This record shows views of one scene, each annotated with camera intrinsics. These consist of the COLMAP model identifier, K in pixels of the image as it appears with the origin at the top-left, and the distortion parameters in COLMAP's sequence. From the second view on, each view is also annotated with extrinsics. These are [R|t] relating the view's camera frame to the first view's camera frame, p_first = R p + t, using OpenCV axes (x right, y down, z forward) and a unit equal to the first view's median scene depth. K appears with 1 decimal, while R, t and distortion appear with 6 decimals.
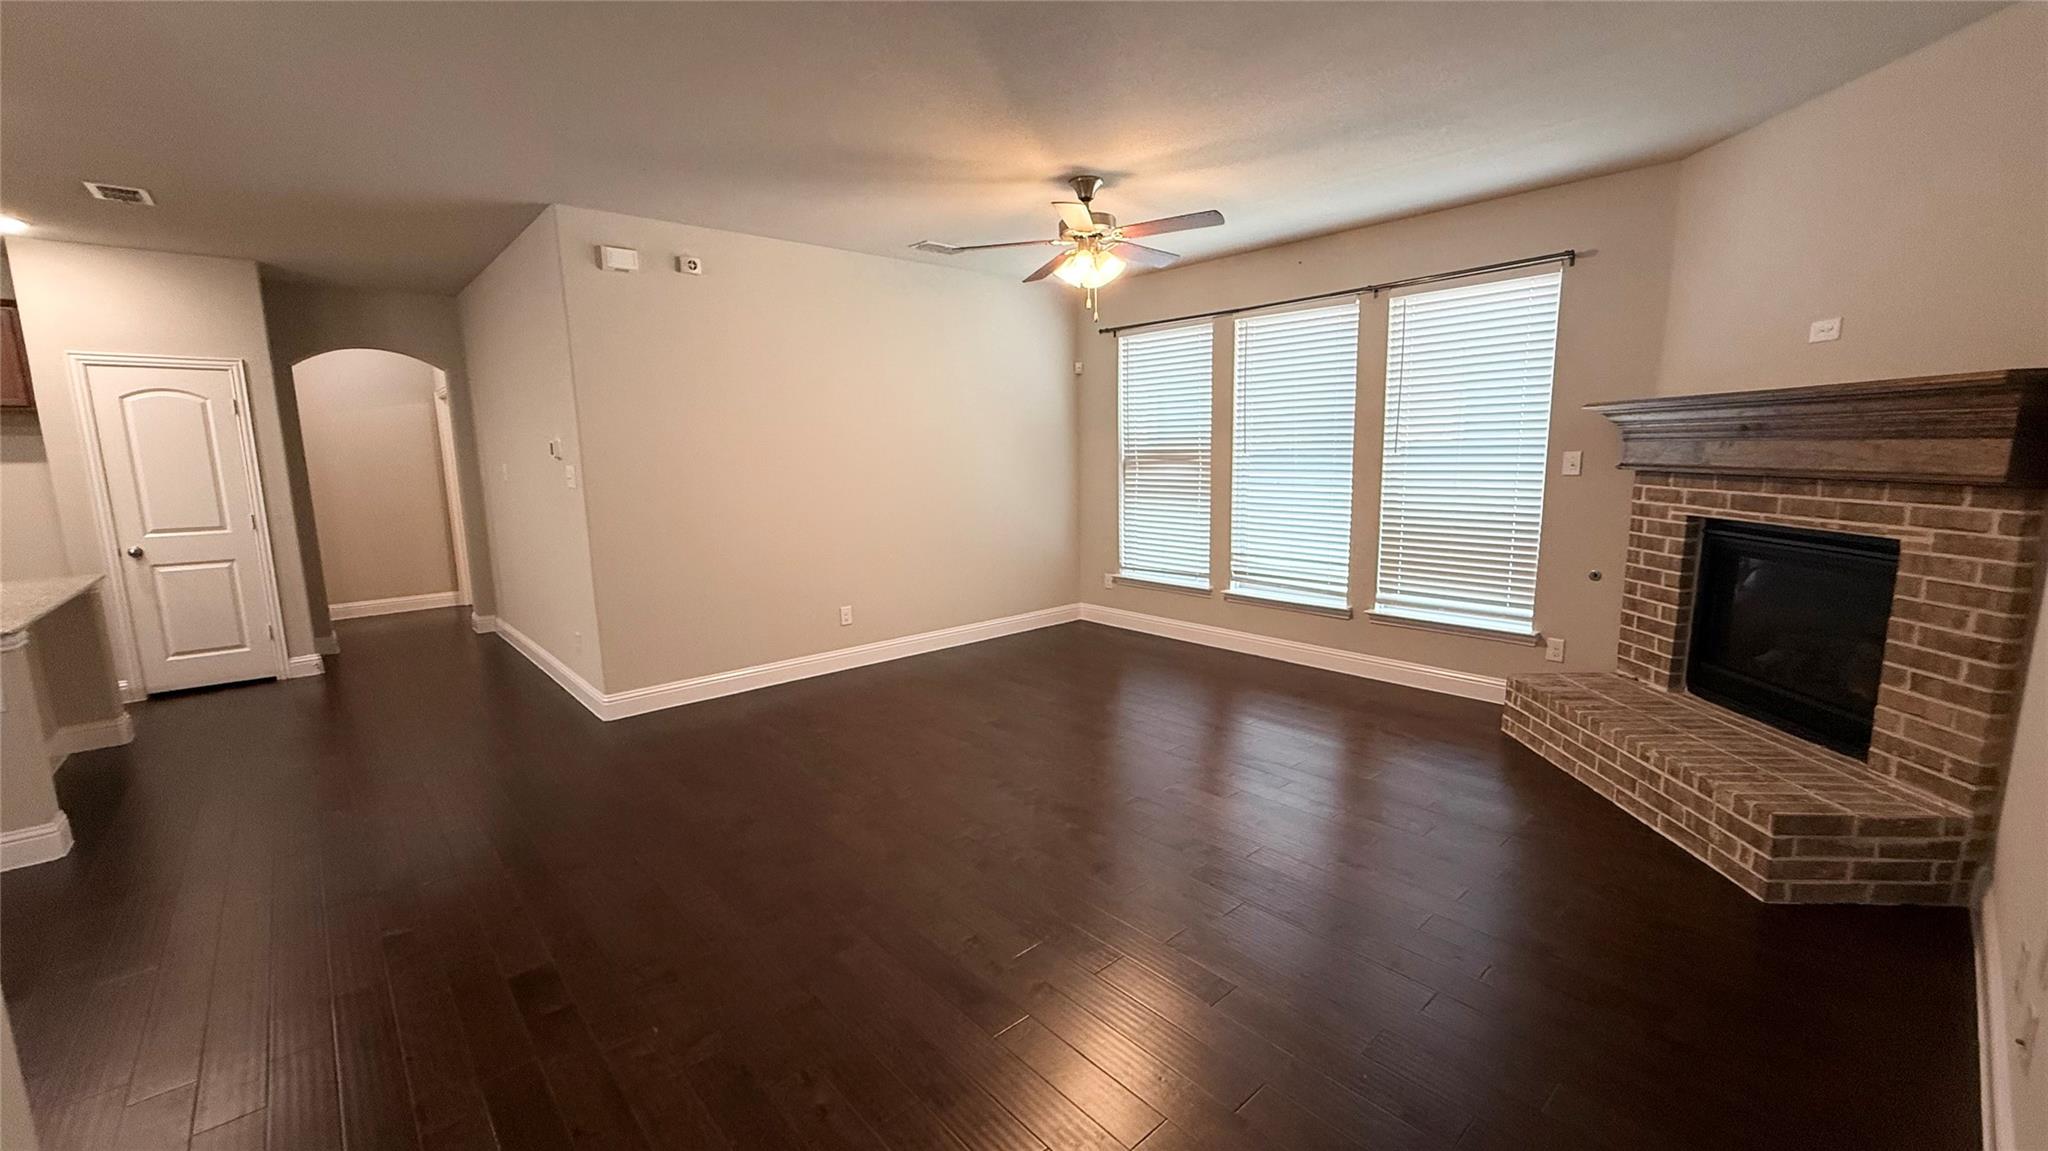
lens RADIAL K [[810.4, 0, 1022.6], [0, 810.4, 578.5], [0, 0, 1]] dist [-0.001681, 0.000048]
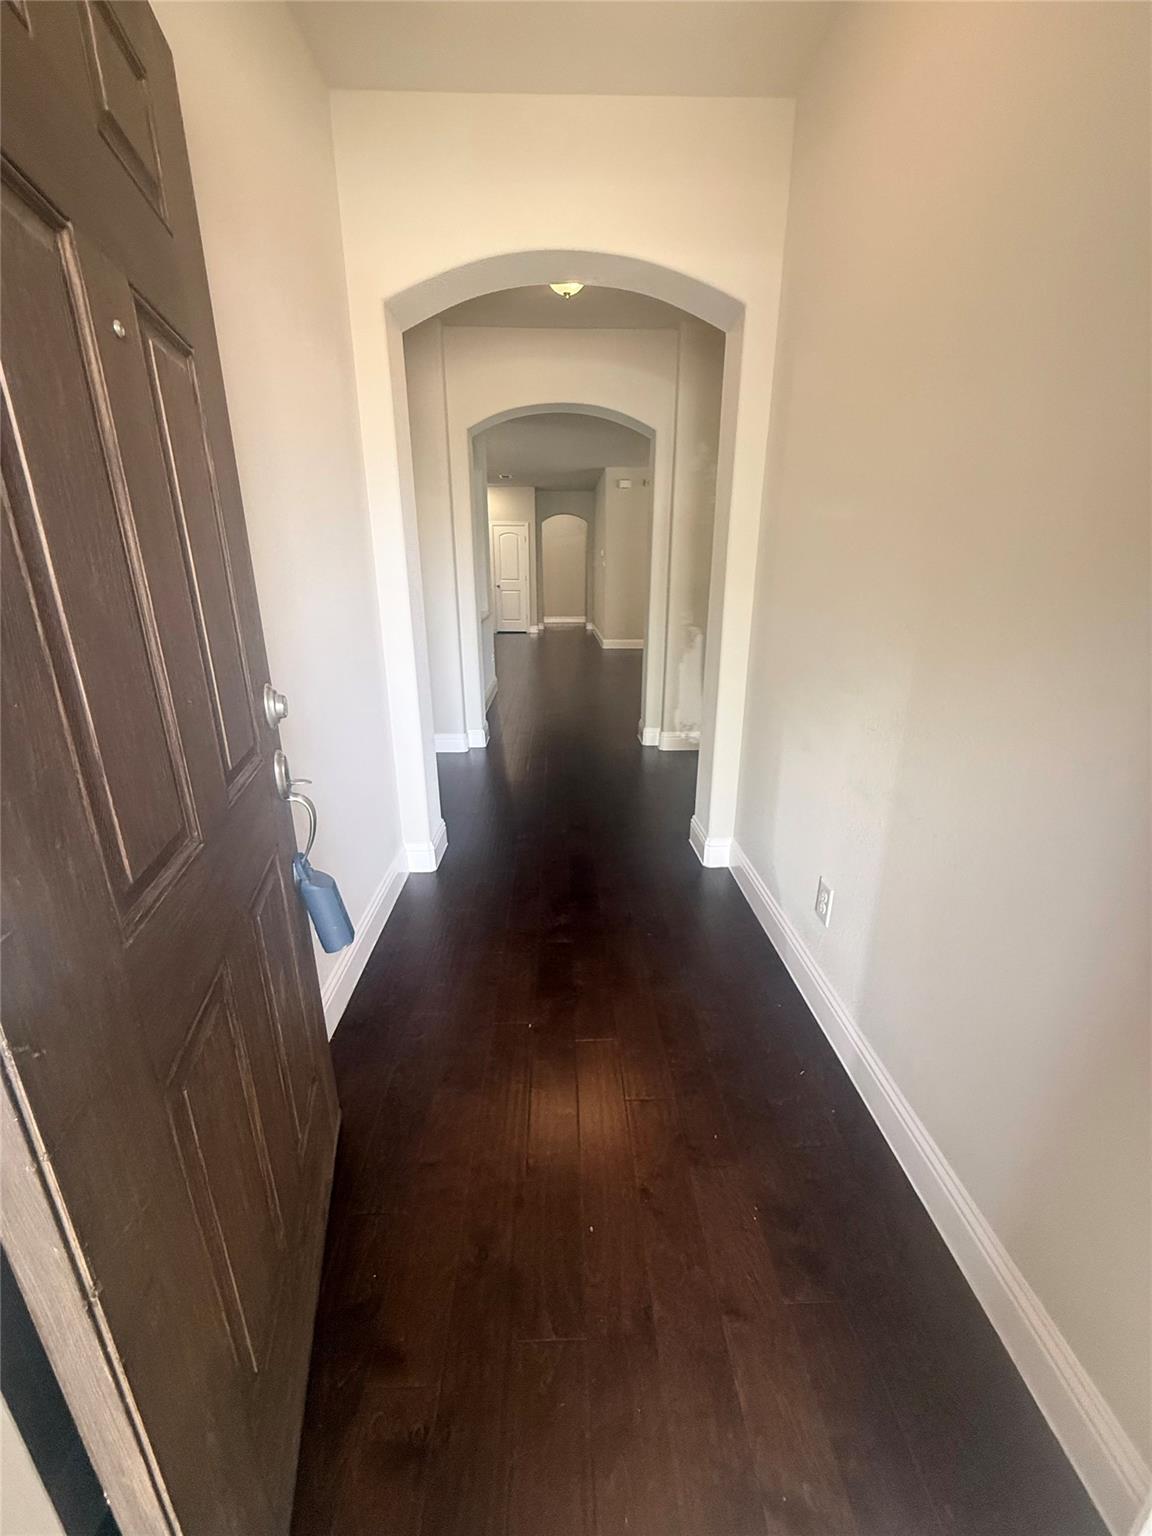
lens RADIAL K [[615.4, 0, 575.4], [0, 615.4, 770.2], [0, 0, 1]] dist [-0.000478, -0.000007]
pose [[0.775762, 0.212319, -0.594234, 0.731016], [-0.116550, 0.973703, 0.195749, 0.164274], [0.620169, -0.082597, 0.780108, -0.758974]]
